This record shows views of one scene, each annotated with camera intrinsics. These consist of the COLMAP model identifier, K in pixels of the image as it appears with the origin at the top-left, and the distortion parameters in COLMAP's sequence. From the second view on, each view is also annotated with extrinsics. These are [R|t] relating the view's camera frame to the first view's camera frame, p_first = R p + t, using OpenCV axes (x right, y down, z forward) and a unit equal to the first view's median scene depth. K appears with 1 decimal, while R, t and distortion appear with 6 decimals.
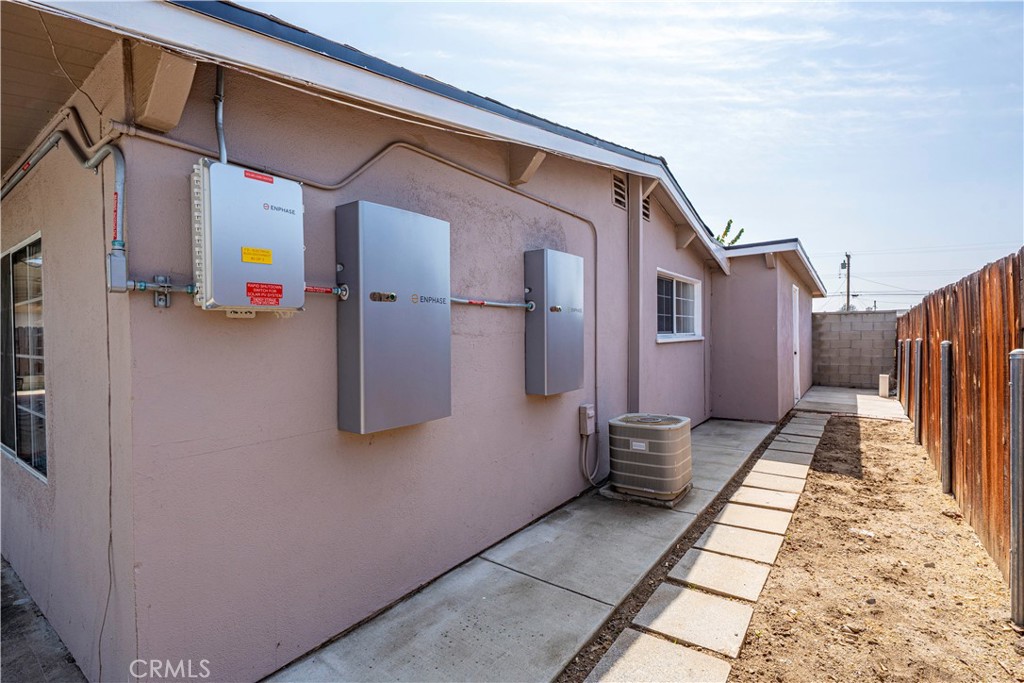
lens RADIAL K [[373.7, 0, 511.9], [0, 373.7, 348.3], [0, 0, 1]] dist [0.000483, -0.000148]
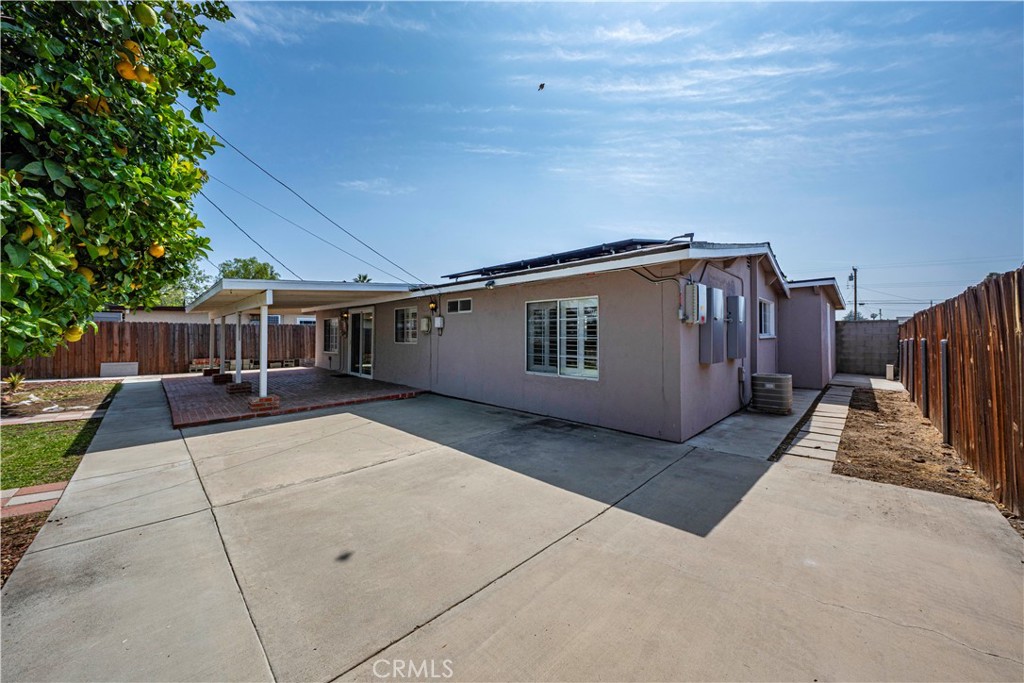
lens RADIAL K [[350.8, 0, 507.1], [0, 350.8, 341.0], [0, 0, 1]] dist [-0.000418, 0.000088]
pose [[0.998951, 0.012958, -0.043915, -0.096867], [-0.013783, 0.999733, -0.018546, 0.005859], [0.043663, 0.019131, 0.998863, -0.095968]]
